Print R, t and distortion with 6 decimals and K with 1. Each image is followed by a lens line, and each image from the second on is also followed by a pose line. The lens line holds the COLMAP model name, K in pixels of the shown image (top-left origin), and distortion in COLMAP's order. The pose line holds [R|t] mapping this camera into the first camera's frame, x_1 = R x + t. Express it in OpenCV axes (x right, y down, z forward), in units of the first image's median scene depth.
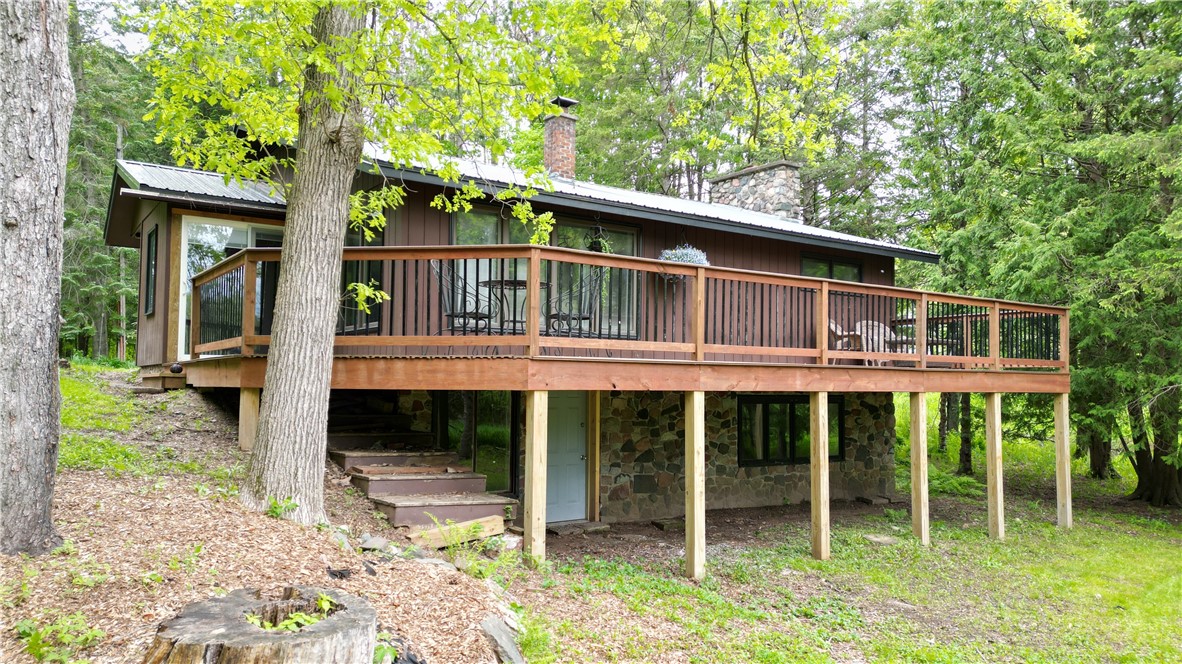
lens RADIAL K [[825.5, 0, 591.0], [0, 825.5, 332.0], [0, 0, 1]] dist [0.073494, -0.065780]
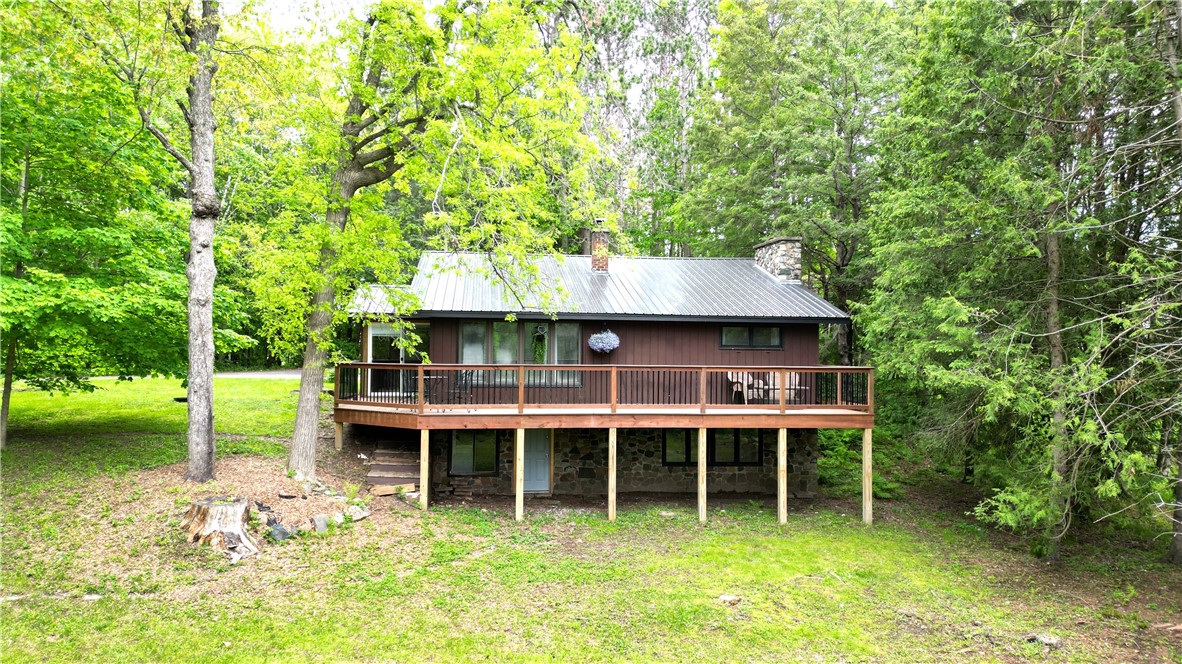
lens RADIAL K [[825.5, 0, 591.0], [0, 825.5, 332.0], [0, 0, 1]] dist [0.073494, -0.065780]
pose [[0.883849, -0.012674, -0.467601, 1.178259], [0.029047, 0.999191, 0.027822, -0.204678], [0.466870, -0.038173, 0.883502, -0.646053]]
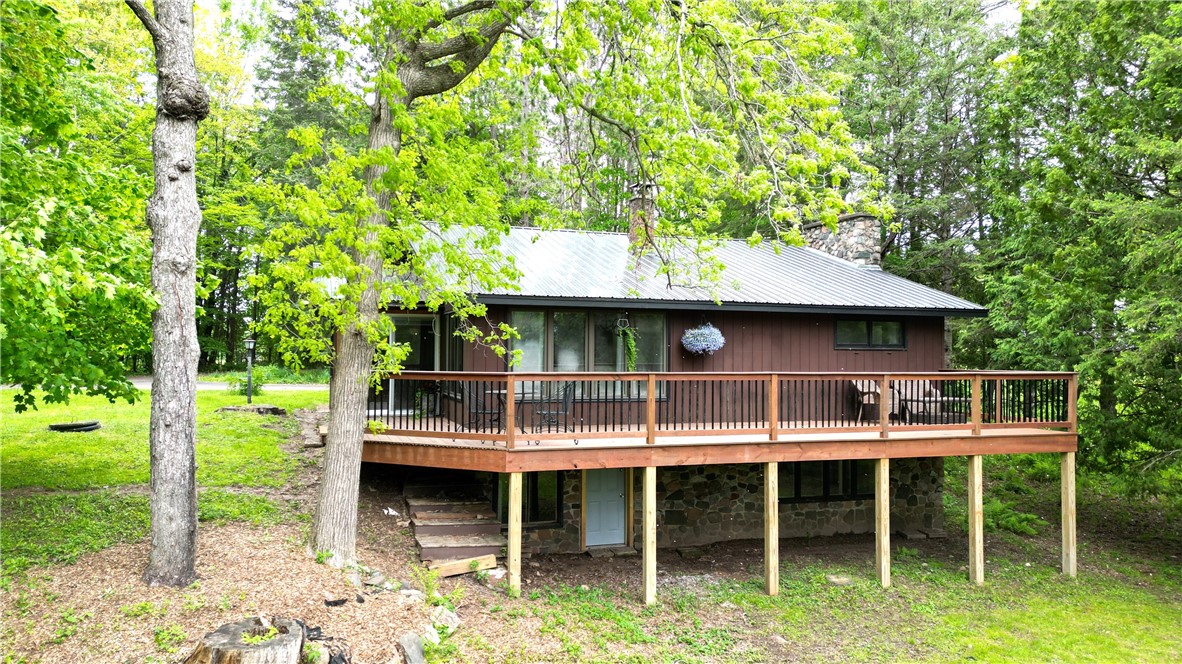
lens RADIAL K [[825.5, 0, 591.0], [0, 825.5, 332.0], [0, 0, 1]] dist [0.073494, -0.065780]
pose [[0.958276, -0.010462, -0.285653, 0.412967], [0.020399, 0.999285, 0.031835, -0.187695], [0.285115, -0.036334, 0.957804, -0.302774]]
